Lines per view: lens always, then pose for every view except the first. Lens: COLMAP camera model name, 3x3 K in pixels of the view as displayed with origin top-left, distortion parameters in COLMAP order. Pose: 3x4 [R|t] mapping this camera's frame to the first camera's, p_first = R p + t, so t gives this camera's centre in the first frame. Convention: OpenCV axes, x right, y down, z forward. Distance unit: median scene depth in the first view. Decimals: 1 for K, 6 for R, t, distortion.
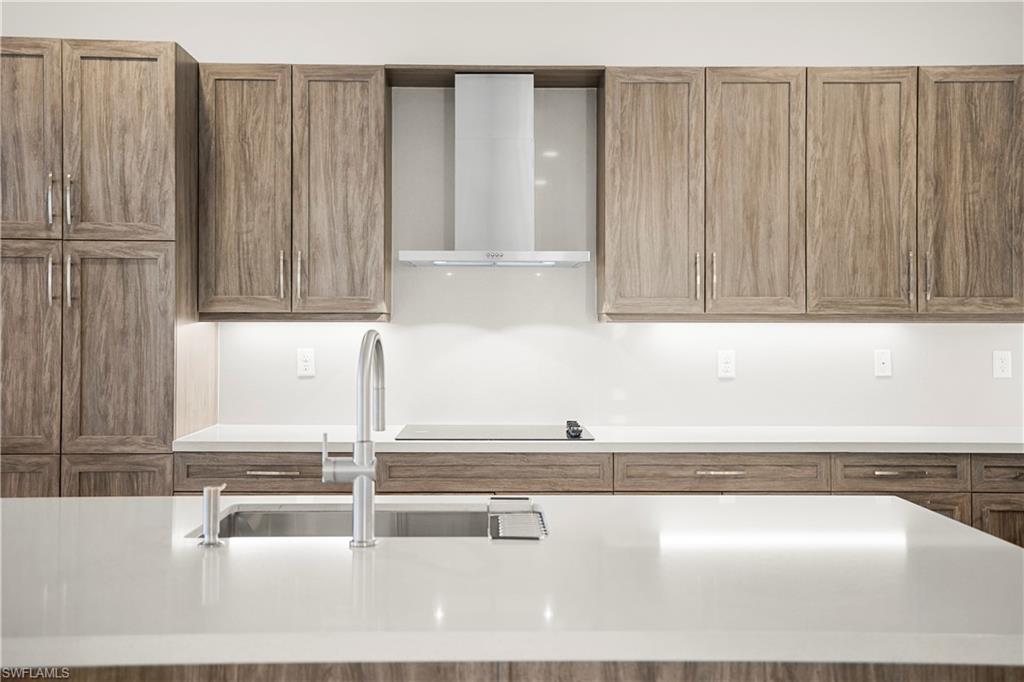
lens RADIAL K [[949.6, 0, 510.4], [0, 949.6, 334.6], [0, 0, 1]] dist [0.074832, 0.000000]
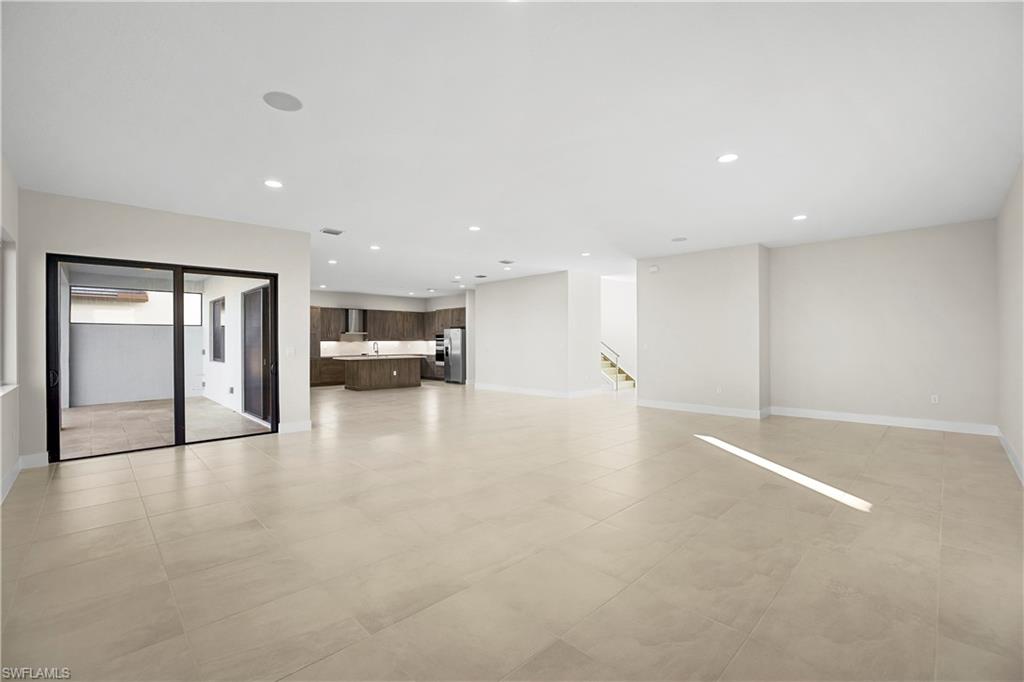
lens RADIAL K [[432.1, 0, 518.1], [0, 432.1, 338.4], [0, 0, 1]] dist [0.000704, 0.000021]
pose [[0.711233, 0.004593, 0.702941, -2.122059], [0.001973, 0.999962, -0.008530, -0.001459], [-0.702953, 0.007454, 0.711197, -3.334284]]
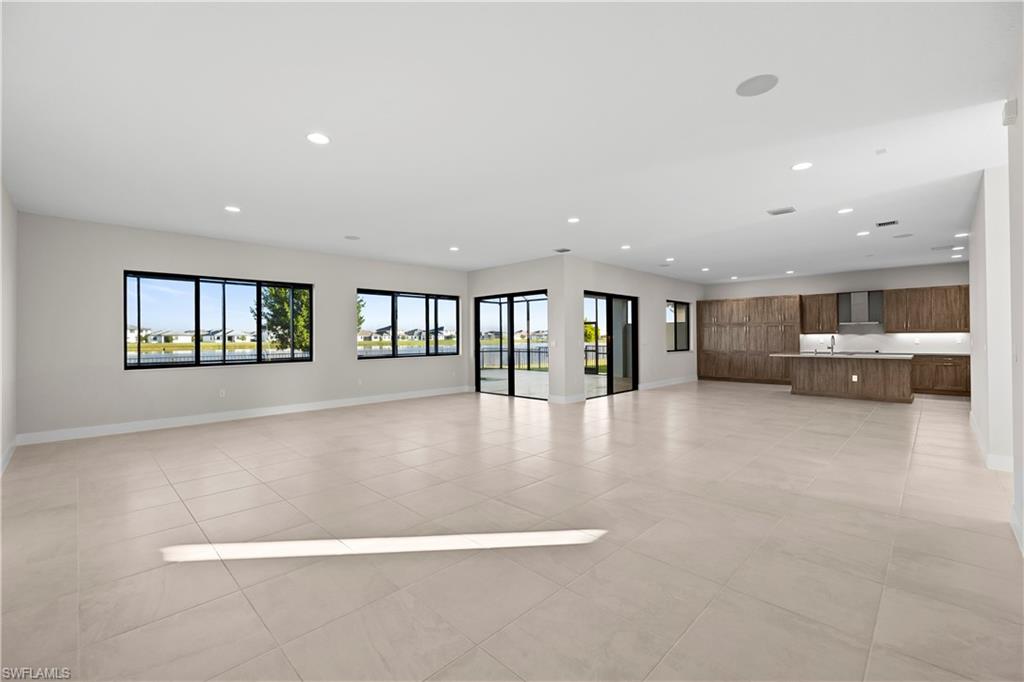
lens RADIAL K [[432.1, 0, 511.3], [0, 432.1, 333.5], [0, 0, 1]] dist [0.000704, 0.000021]
pose [[0.714800, -0.015825, -0.699150, 0.421388], [0.006672, 0.999853, -0.015810, 0.020154], [0.699297, 0.006636, 0.714801, -3.306333]]
